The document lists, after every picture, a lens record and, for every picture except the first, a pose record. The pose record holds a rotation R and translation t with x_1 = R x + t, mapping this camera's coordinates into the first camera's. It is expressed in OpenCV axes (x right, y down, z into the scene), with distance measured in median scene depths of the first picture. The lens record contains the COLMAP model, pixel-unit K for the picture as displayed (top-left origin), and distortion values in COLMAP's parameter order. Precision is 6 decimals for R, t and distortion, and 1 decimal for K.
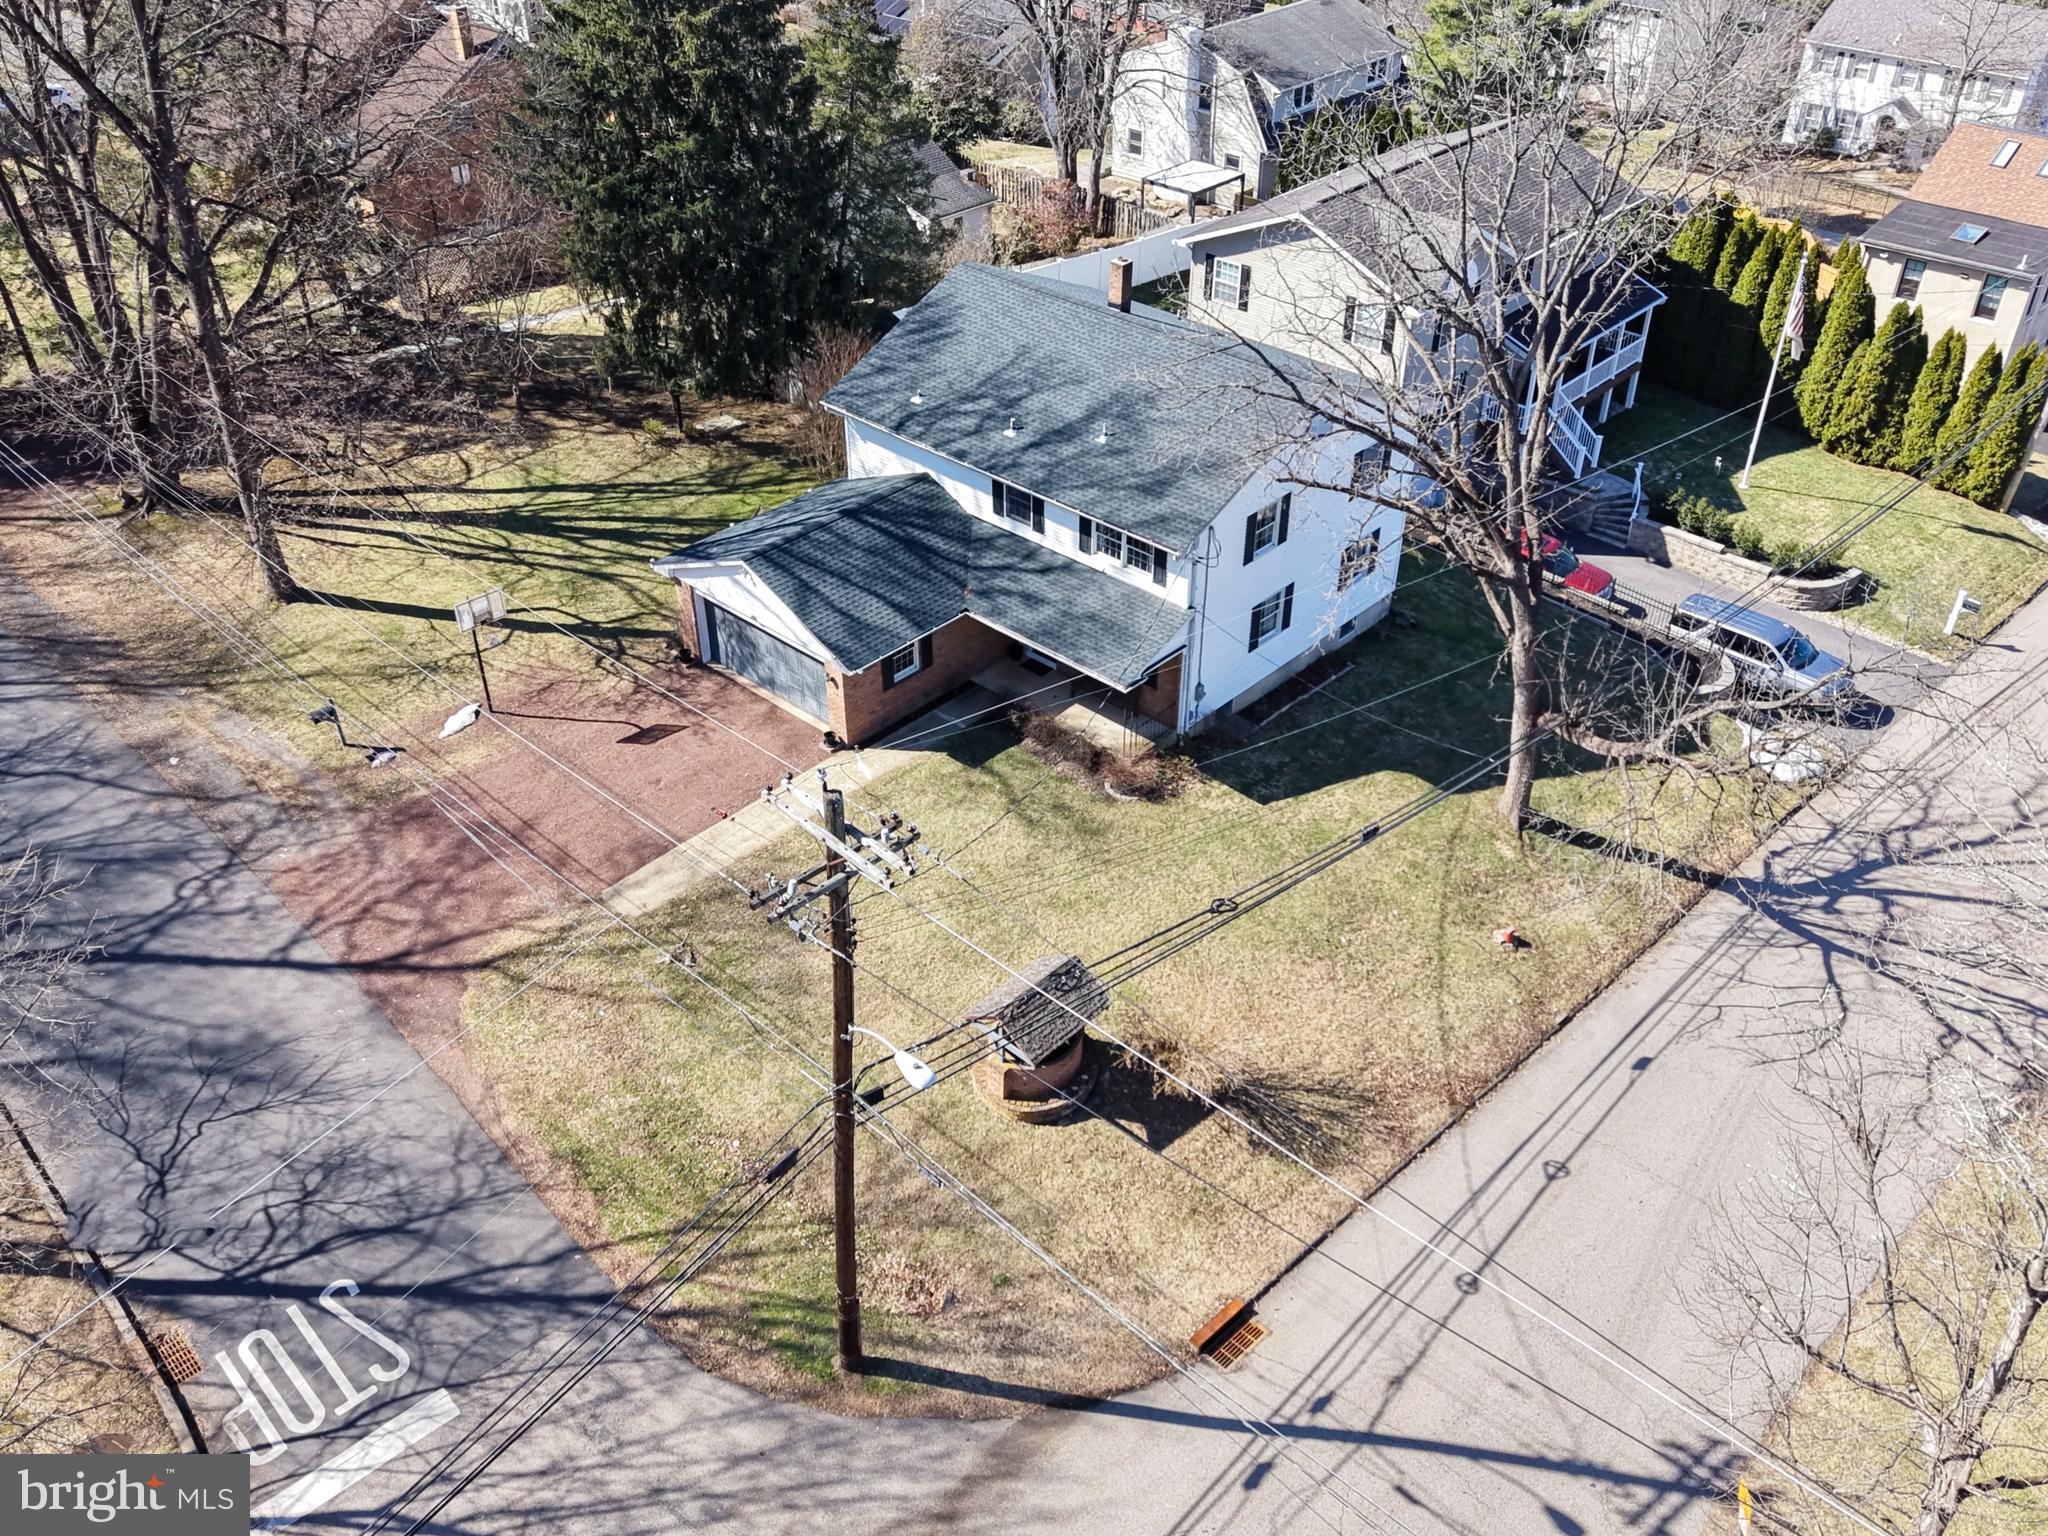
lens RADIAL K [[1724.6, 0, 1024.0], [0, 1724.6, 768.0], [0, 0, 1]] dist [0.019939, 0.005286]
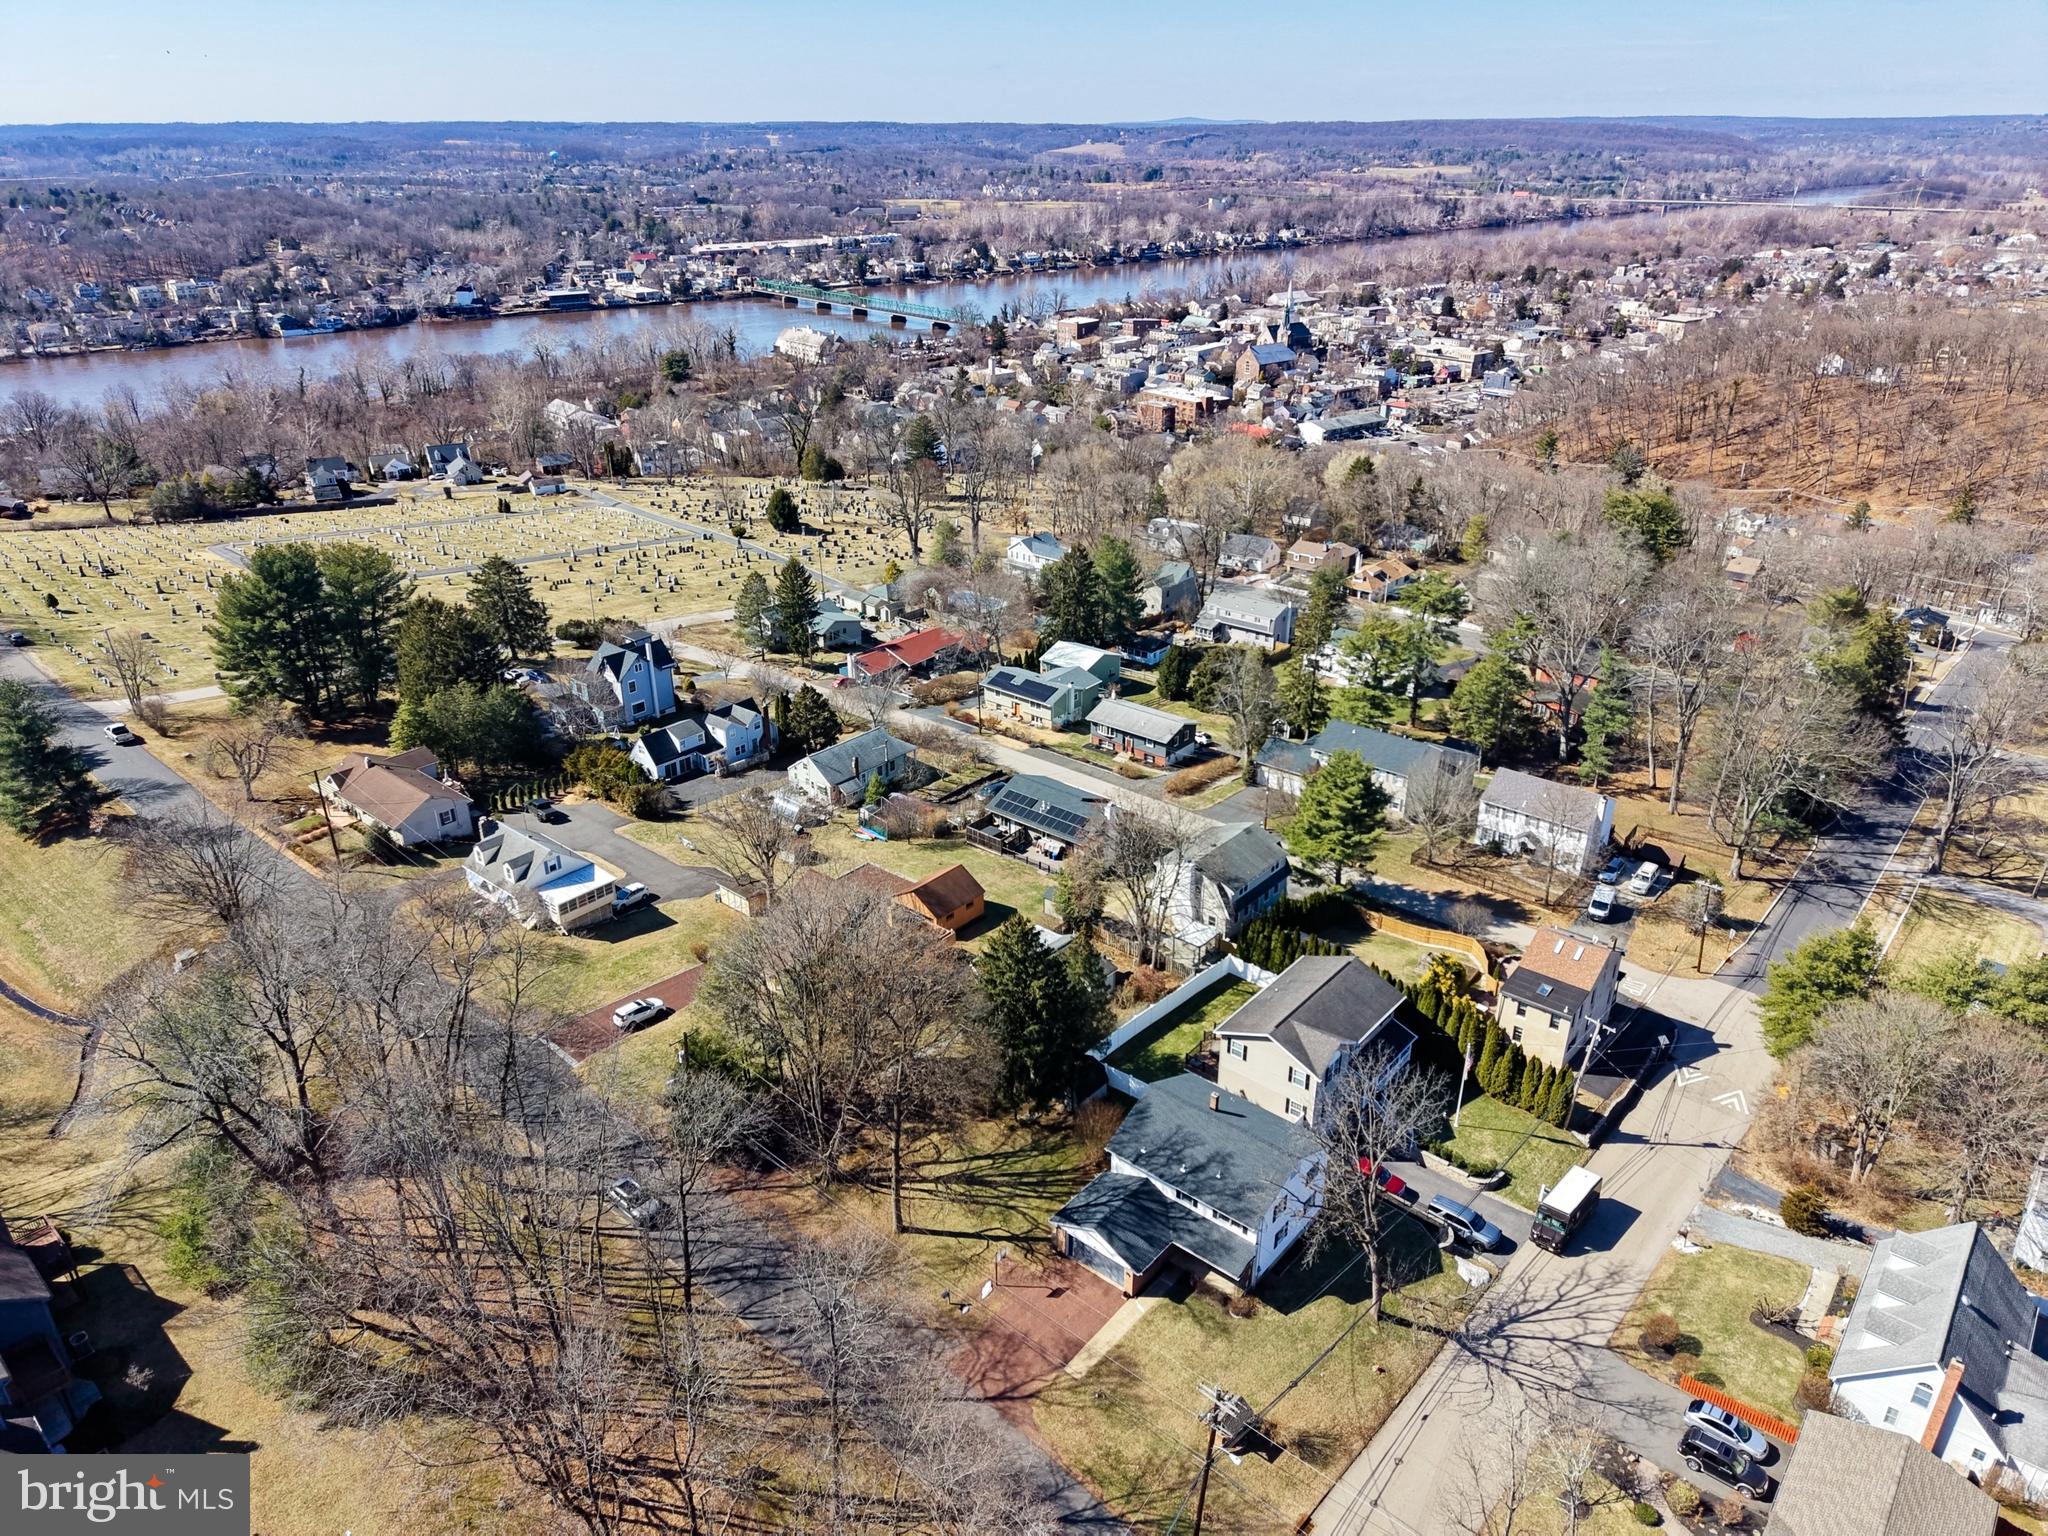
lens RADIAL K [[1340.7, 0, 1024.0], [0, 1340.7, 768.0], [0, 0, 1]] dist [-0.009498, -0.002459]
pose [[0.998854, -0.014021, 0.045754, -0.354582], [0.022864, 0.979756, -0.198888, -0.409453], [-0.042039, 0.199706, 0.978954, -1.218300]]
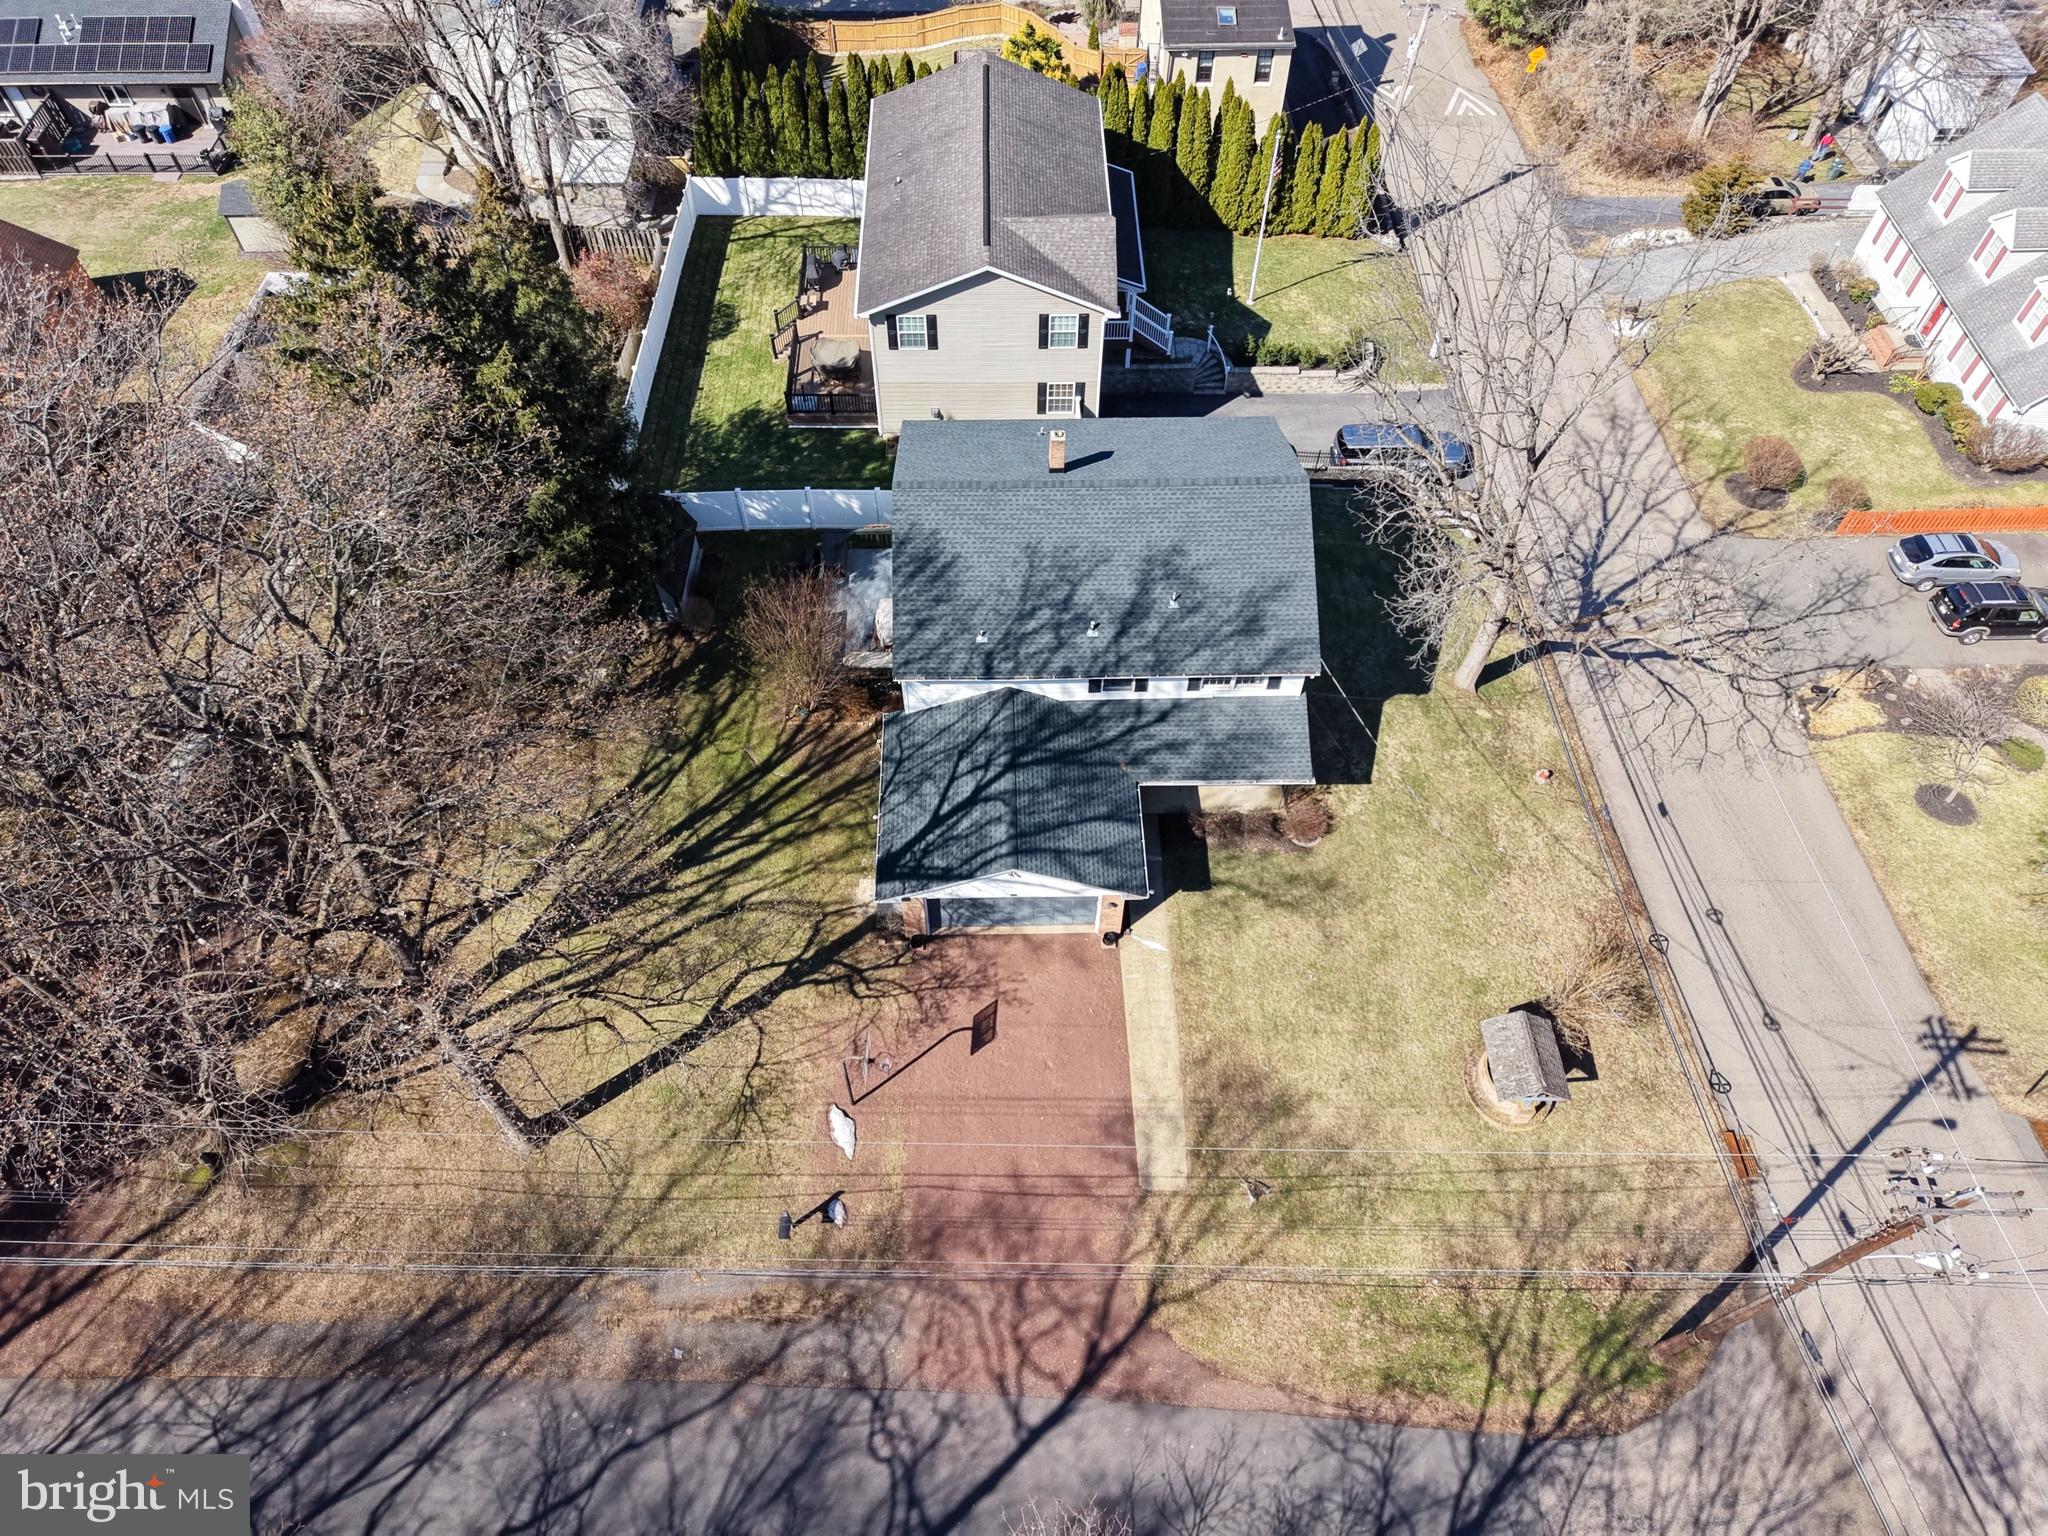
lens RADIAL K [[1353.5, 0, 1024.0], [0, 1353.5, 768.0], [0, 0, 1]] dist [0.019008, -0.002143]
pose [[0.723370, -0.559086, 0.405166, -0.464985], [0.403954, 0.818580, 0.408348, -0.515302], [-0.559962, -0.131718, 0.817981, 0.283595]]
